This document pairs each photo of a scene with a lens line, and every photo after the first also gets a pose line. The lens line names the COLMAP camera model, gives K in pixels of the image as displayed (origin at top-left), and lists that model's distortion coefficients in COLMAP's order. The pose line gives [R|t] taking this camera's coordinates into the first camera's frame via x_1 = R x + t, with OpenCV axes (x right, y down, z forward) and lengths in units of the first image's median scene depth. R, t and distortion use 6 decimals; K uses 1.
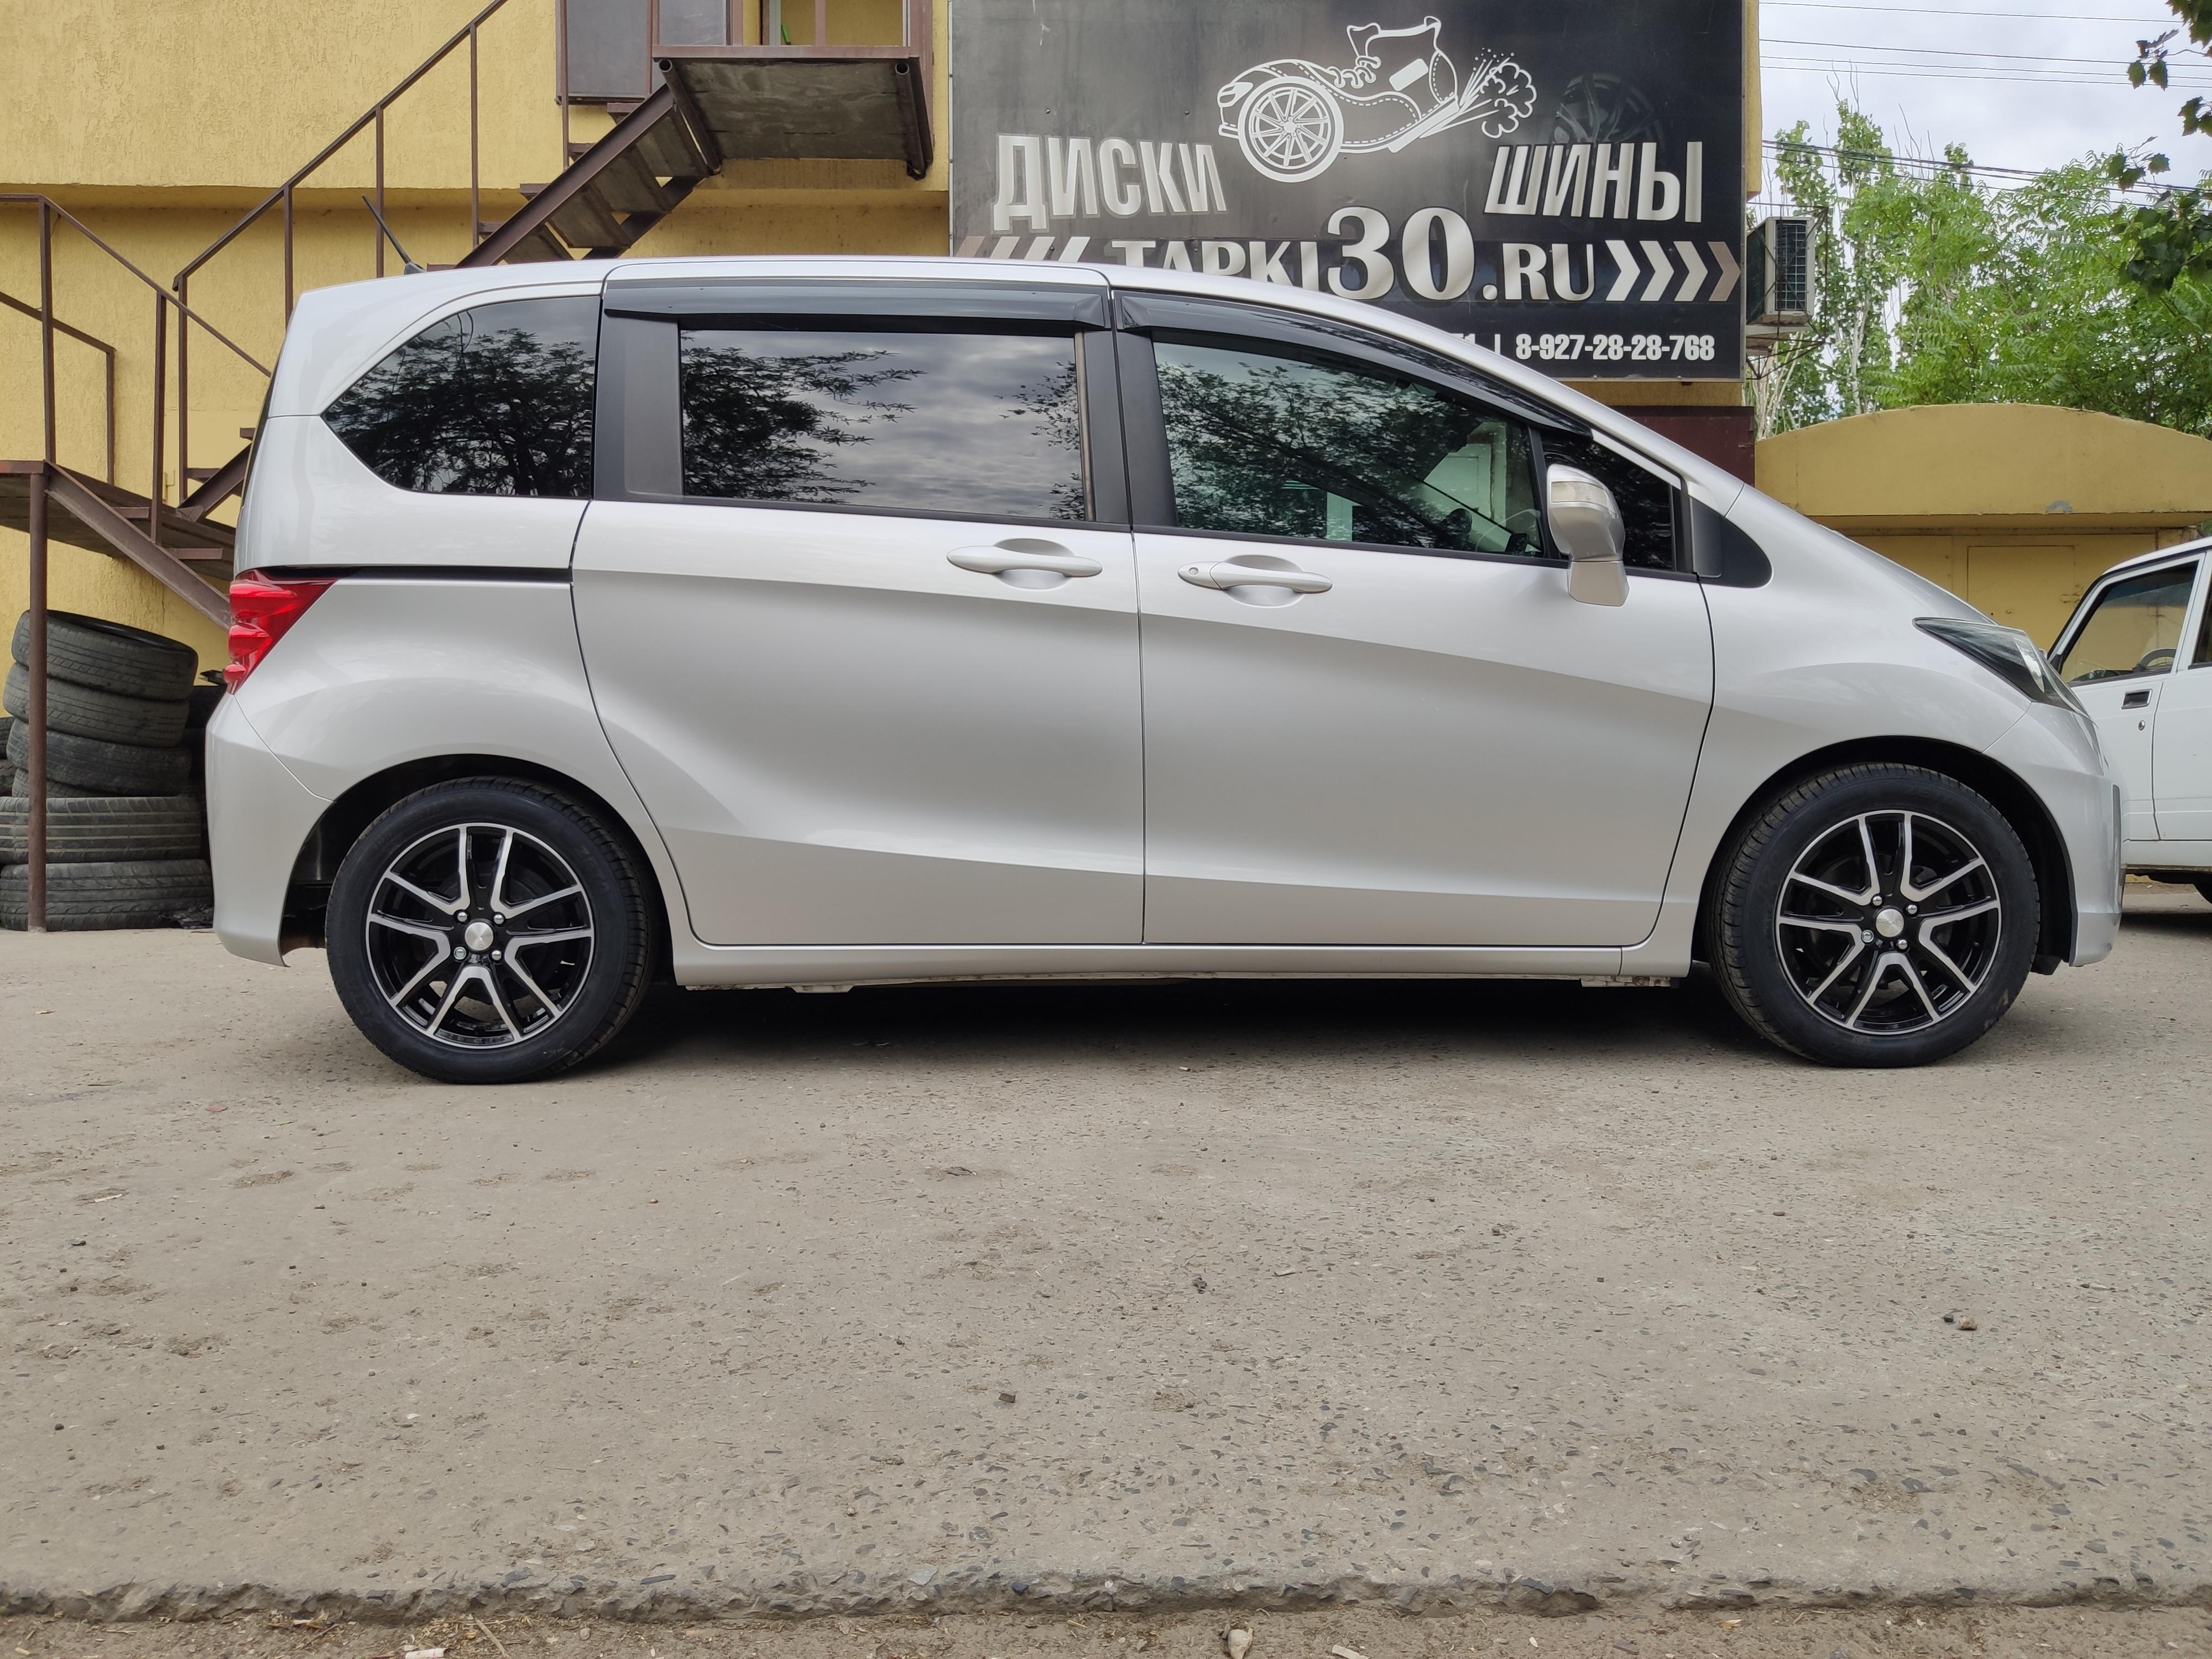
lens RADIAL K [[1696.0, 0, 1091.6], [0, 1696.0, 838.2], [0, 0, 1]] dist [0.007739, -0.021359]
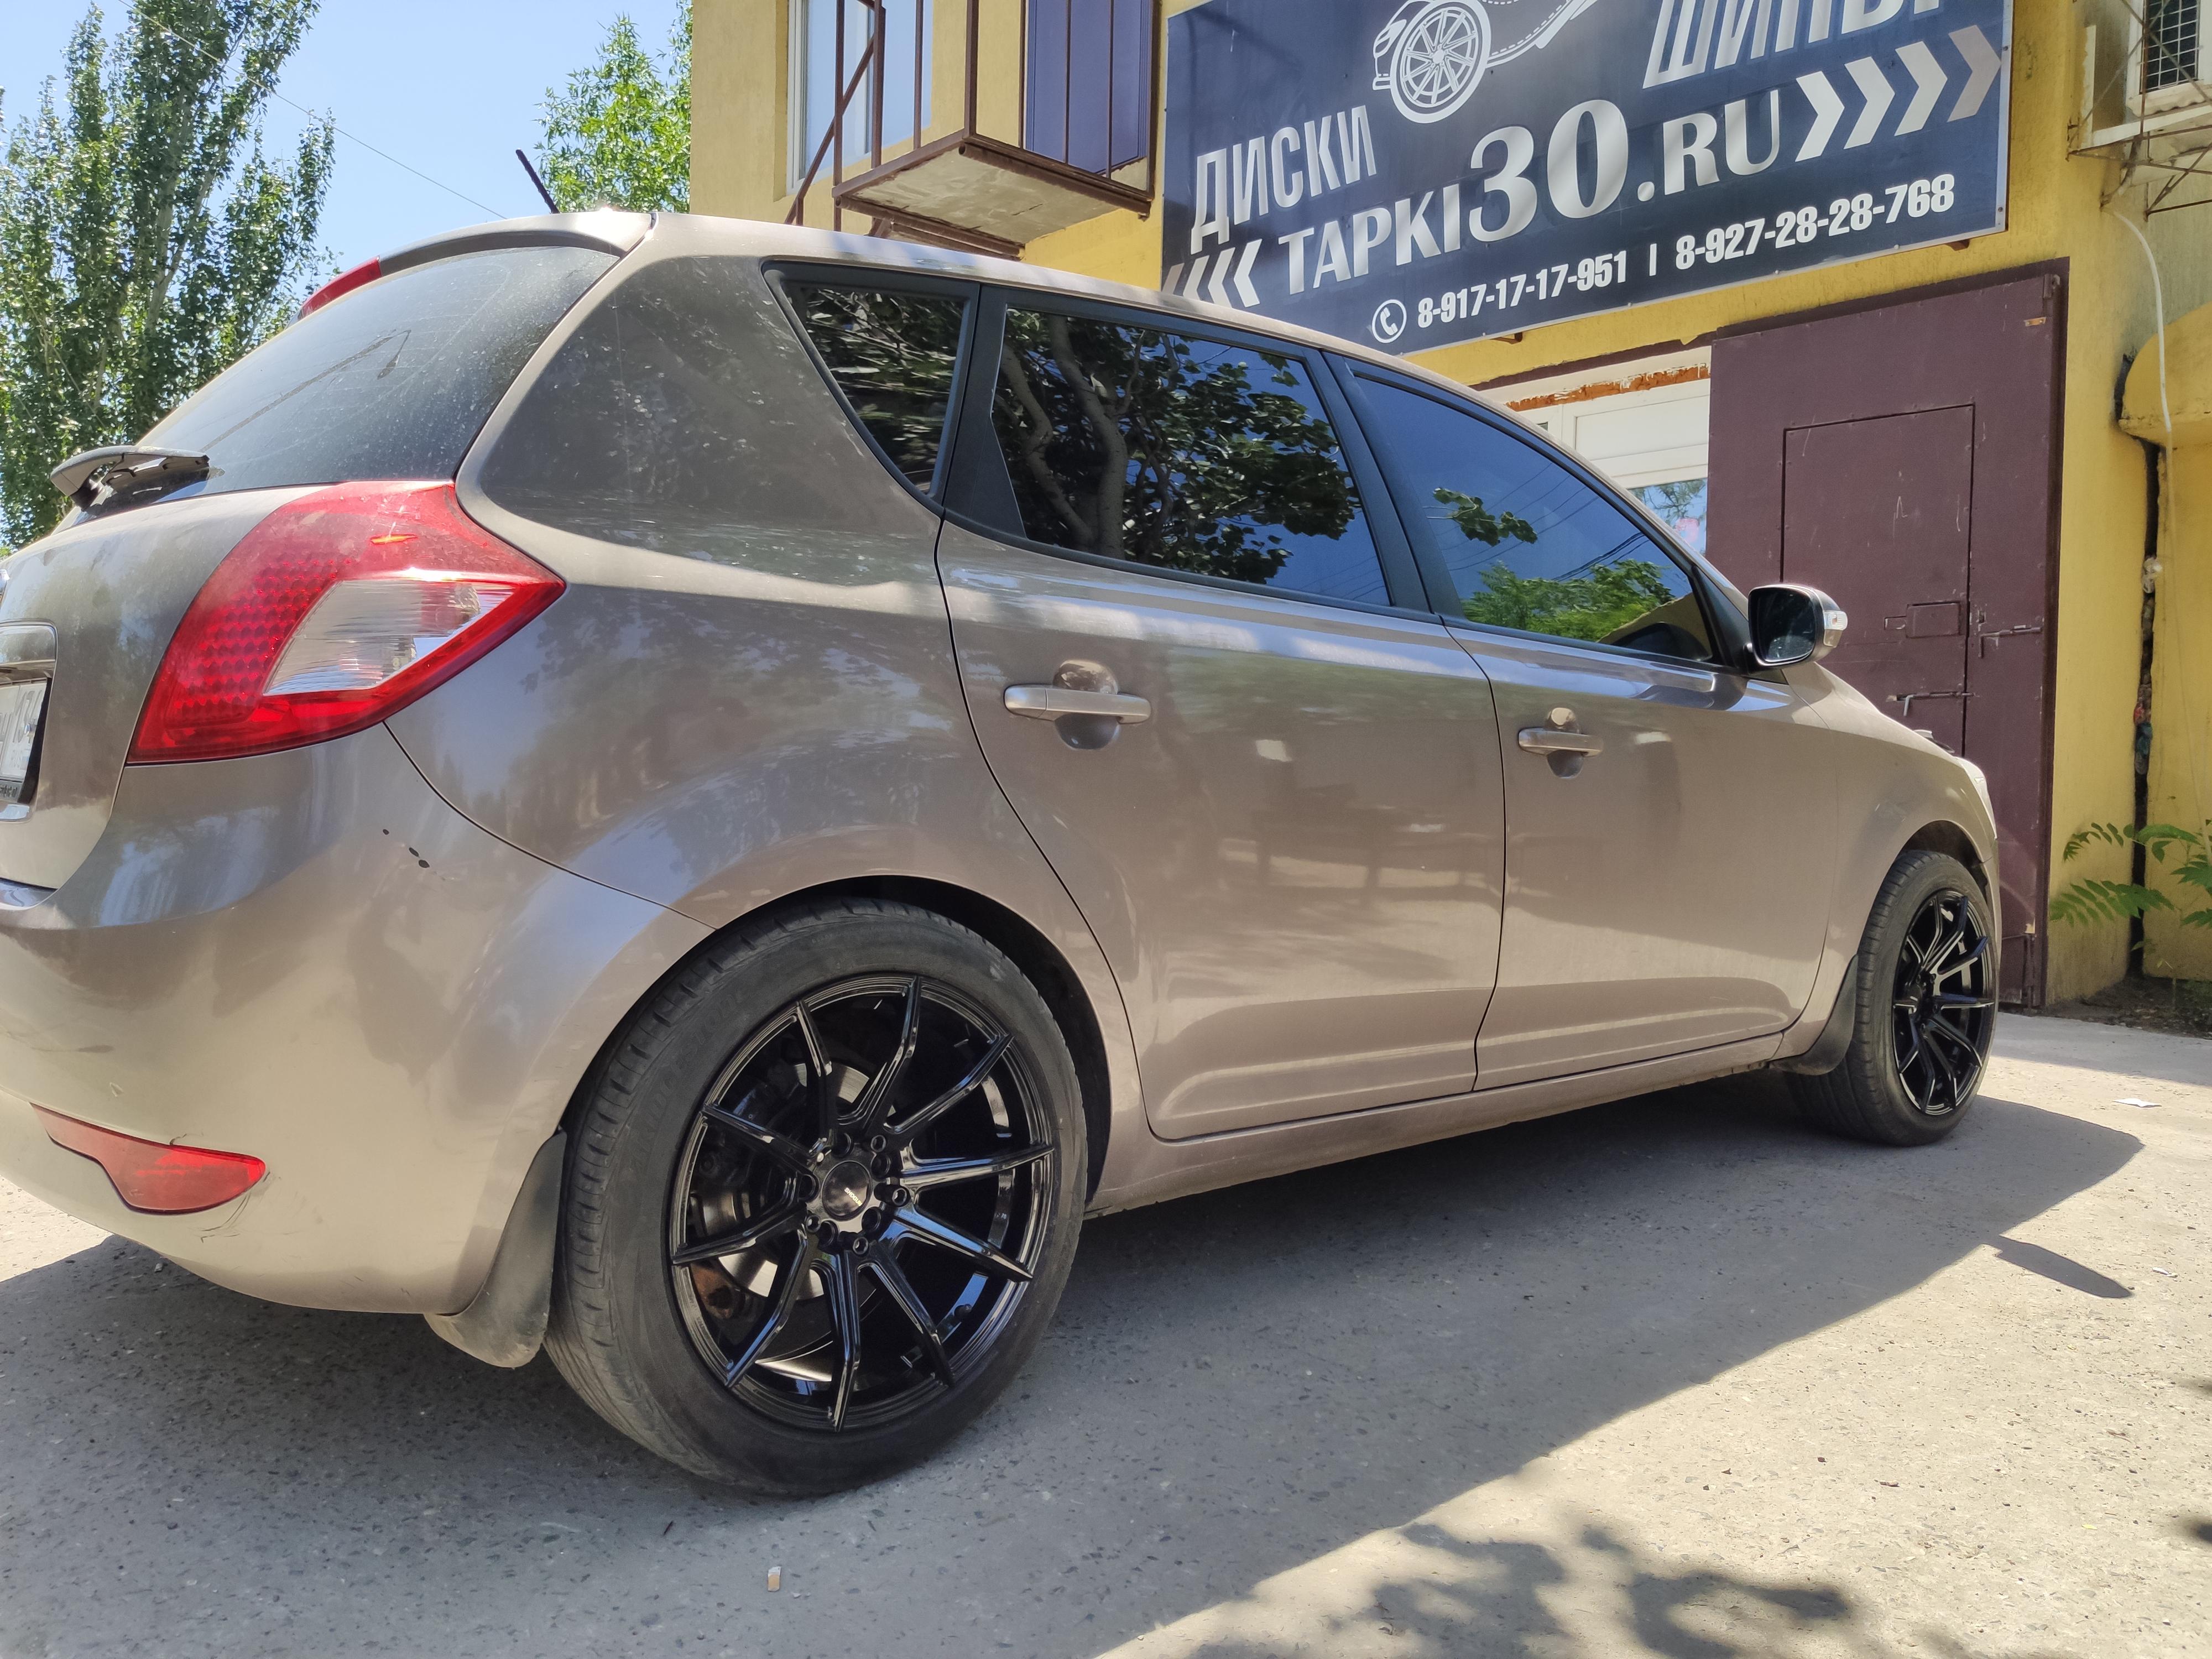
lens RADIAL K [[1696.0, 0, 1095.4], [0, 1696.0, 830.0], [0, 0, 1]] dist [0.007739, -0.021359]
pose [[0.650564, 0.036318, -0.758582, 0.669350], [-0.033714, 0.999252, 0.018927, -0.038402], [0.758703, 0.013261, 0.651302, 0.314313]]
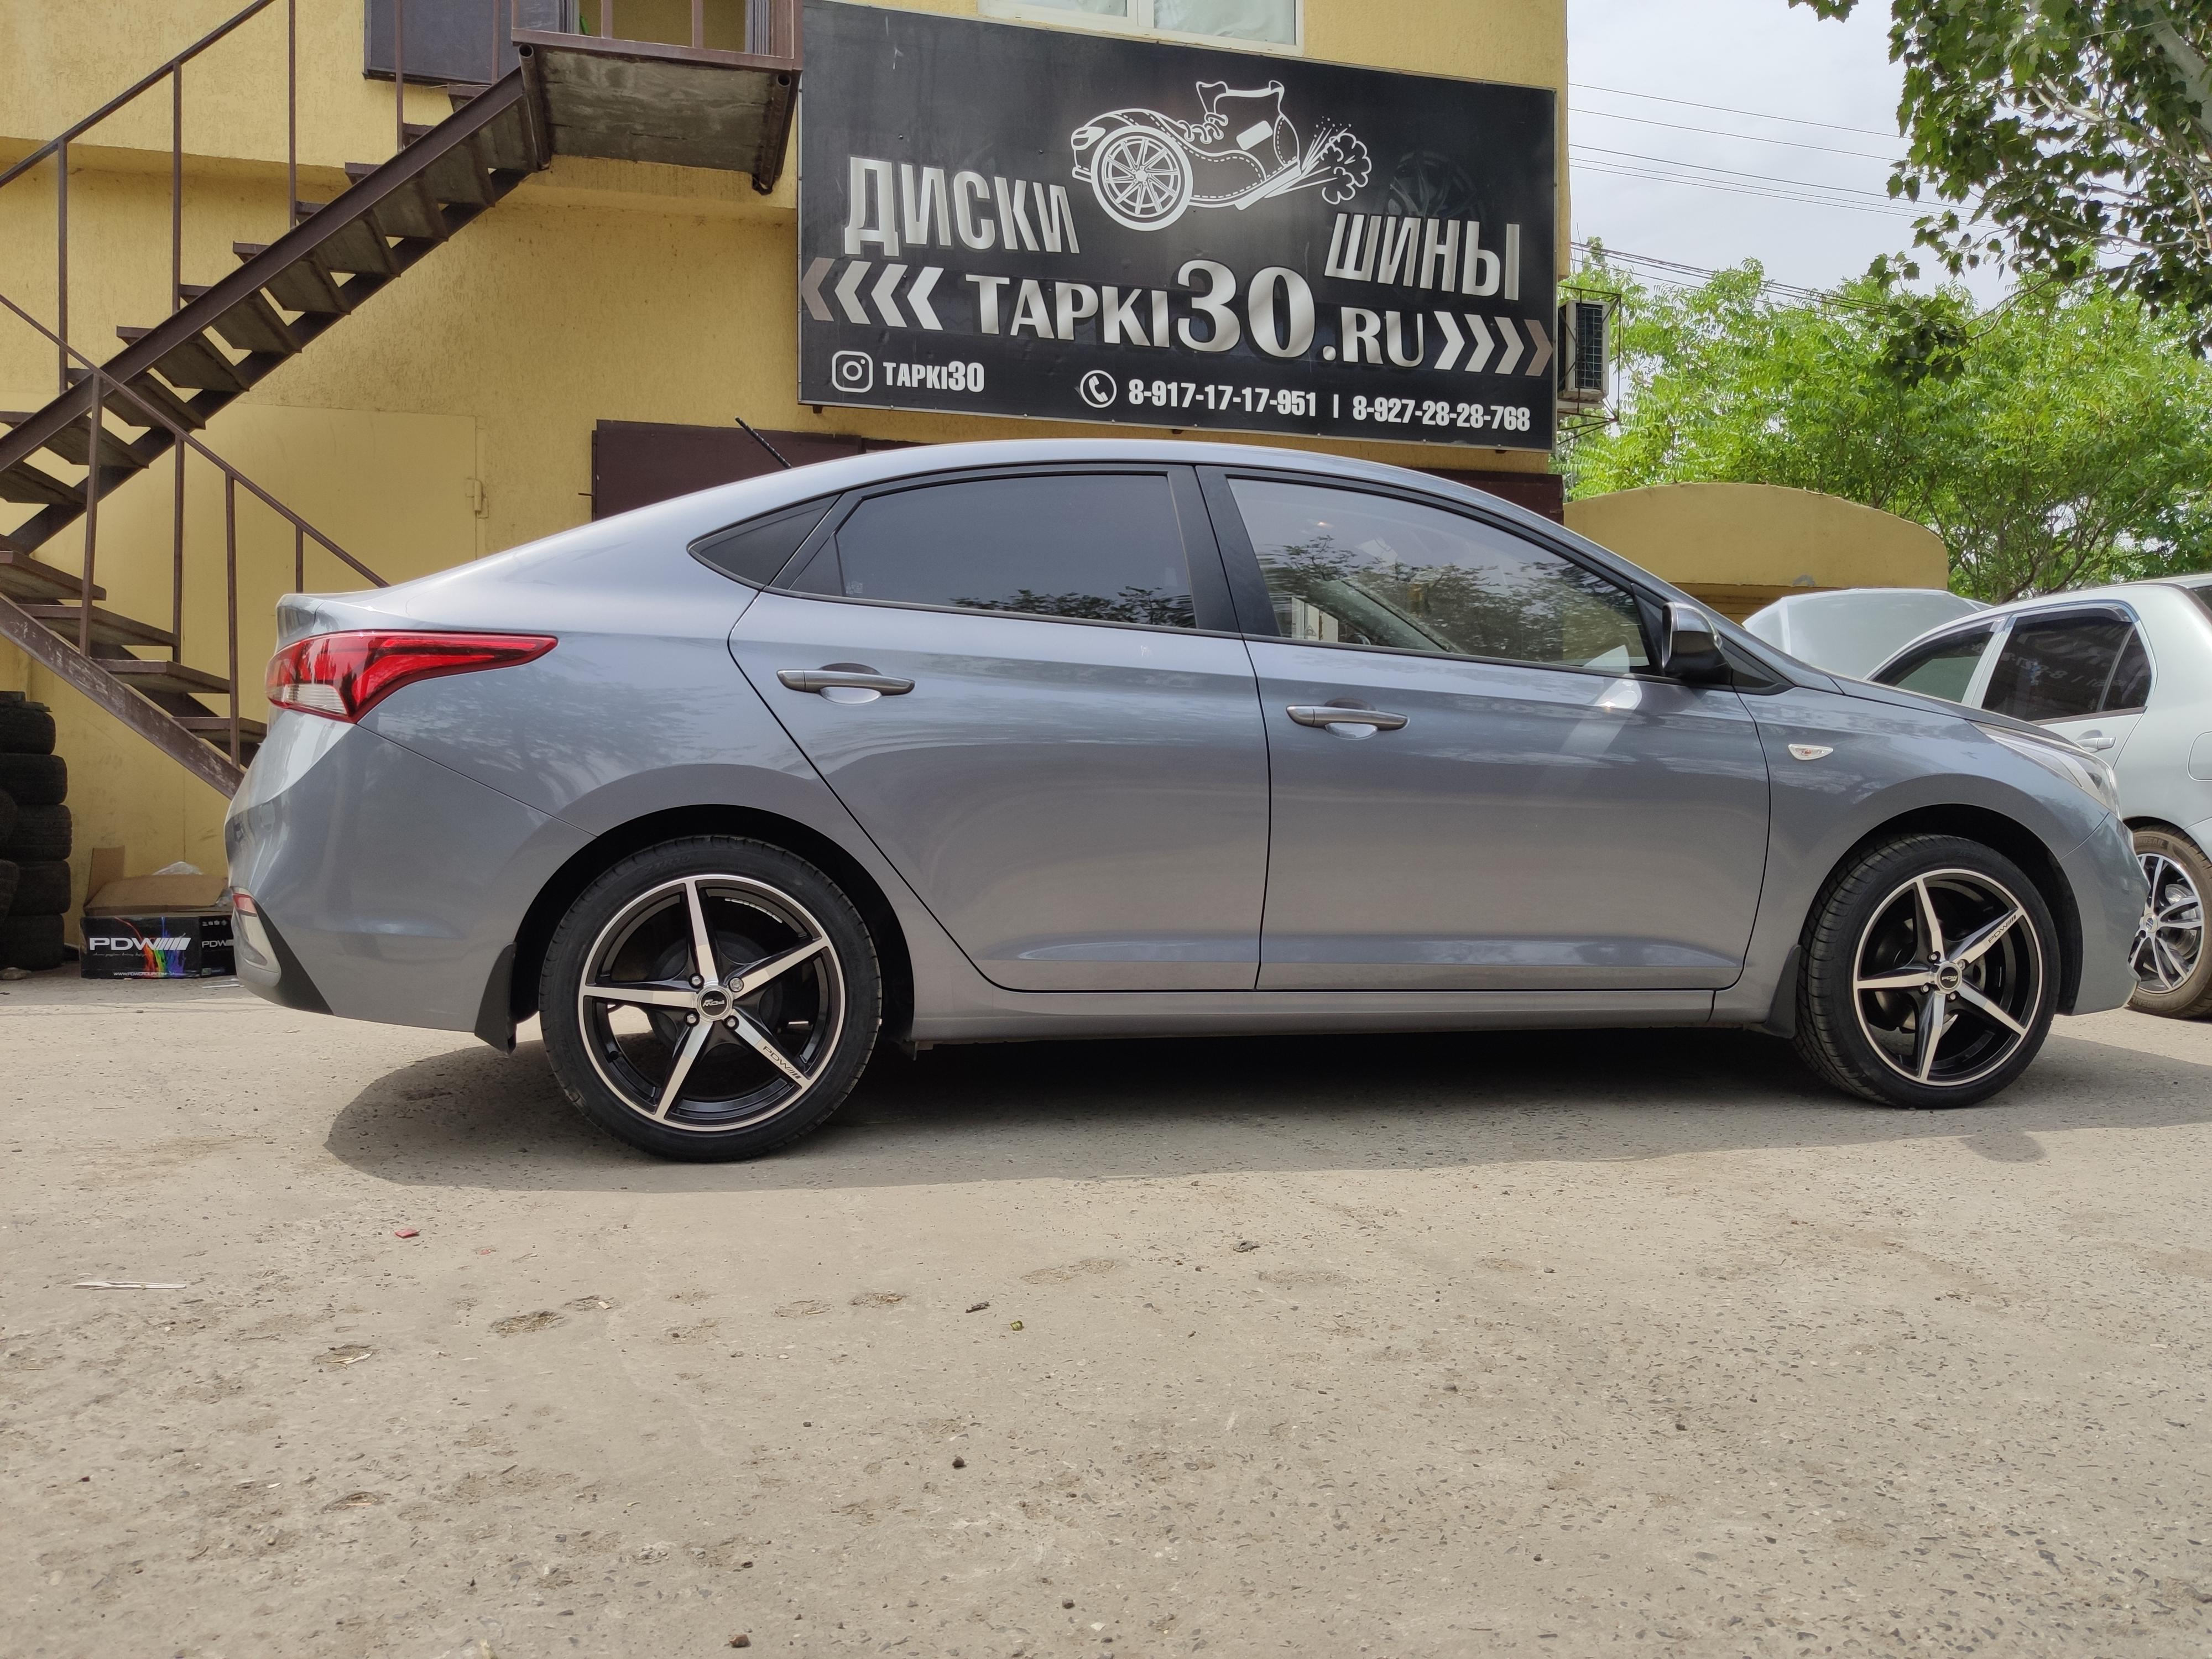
lens RADIAL K [[1696.0, 0, 1101.5], [0, 1696.0, 835.5], [0, 0, 1]] dist [0.007739, -0.021359]
pose [[0.977185, 0.008845, 0.212207, -0.116302], [-0.004924, 0.999807, -0.018998, -0.009023], [-0.212334, 0.017520, 0.977040, 0.029504]]
